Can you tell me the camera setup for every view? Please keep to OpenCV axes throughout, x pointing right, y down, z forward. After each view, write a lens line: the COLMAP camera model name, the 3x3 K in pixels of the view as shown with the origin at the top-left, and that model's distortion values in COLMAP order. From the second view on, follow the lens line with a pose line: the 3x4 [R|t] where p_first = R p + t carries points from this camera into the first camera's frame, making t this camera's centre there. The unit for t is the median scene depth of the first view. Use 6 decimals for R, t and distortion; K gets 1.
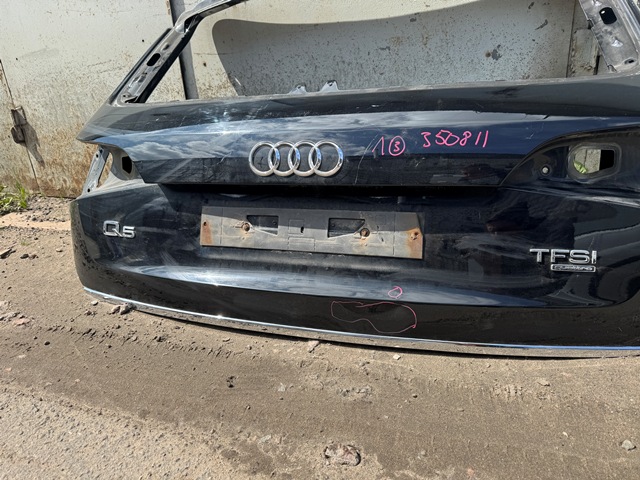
lens RADIAL K [[452.8, 0, 319.7], [0, 452.8, 231.6], [0, 0, 1]] dist [0.040904, -0.061599]
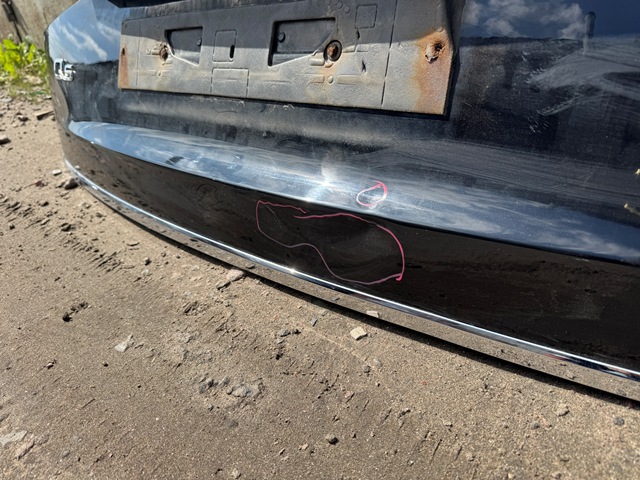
lens RADIAL K [[452.8, 0, 329.6], [0, 452.8, 250.0], [0, 0, 1]] dist [0.040904, -0.061599]
pose [[0.928397, 0.157699, -0.336468, 0.271970], [-0.081256, 0.969723, 0.230292, 0.086223], [0.362597, -0.186462, 0.913102, 0.562266]]
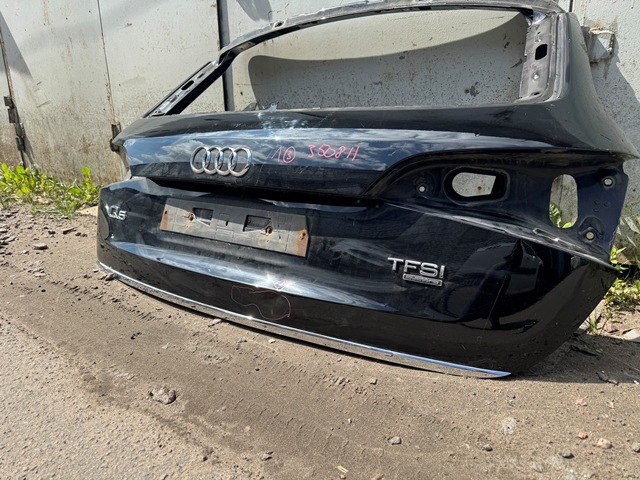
lens RADIAL K [[452.8, 0, 331.5], [0, 452.8, 242.2], [0, 0, 1]] dist [0.040904, -0.061599]
pose [[0.959335, 0.124084, -0.253536, 0.539244], [-0.142928, 0.988077, -0.057233, 0.075038], [0.243411, 0.091143, 0.965631, -0.057307]]
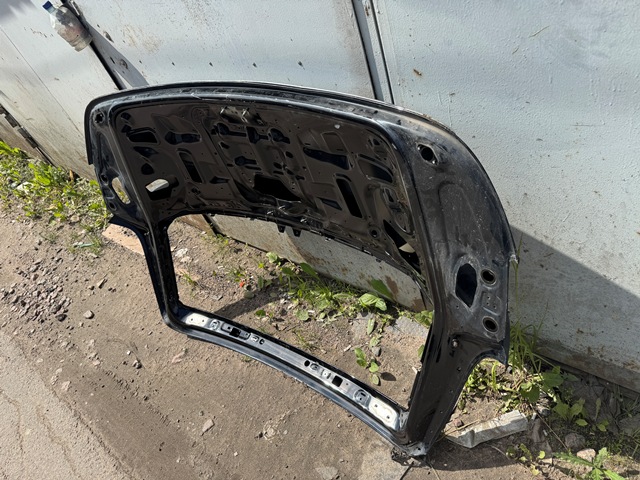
lens RADIAL K [[452.8, 0, 320.0], [0, 452.8, 244.6], [0, 0, 1]] dist [0.040904, -0.061599]
pose [[0.921273, 0.057691, -0.384614, 1.061171], [0.125606, 0.891805, 0.434634, -1.131120], [0.368075, -0.448727, 0.814349, 0.041414]]
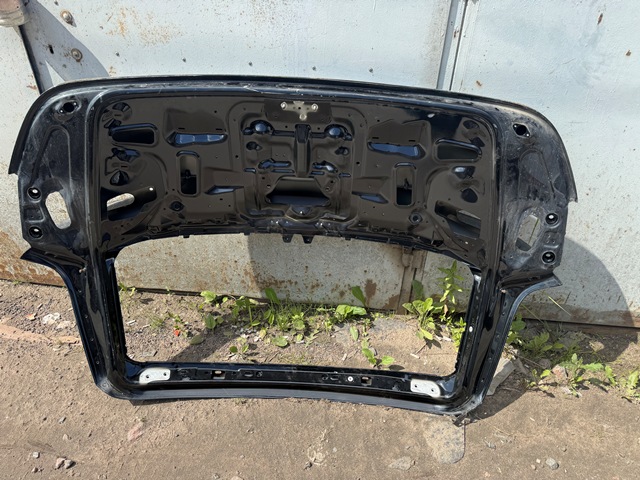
lens RADIAL K [[452.8, 0, 320.8], [0, 452.8, 240.8], [0, 0, 1]] dist [0.040904, -0.061599]
pose [[0.962544, -0.061866, 0.263973, -0.078205], [-0.007269, 0.967380, 0.253226, -0.875485], [-0.271028, -0.245660, 0.930696, -0.200409]]
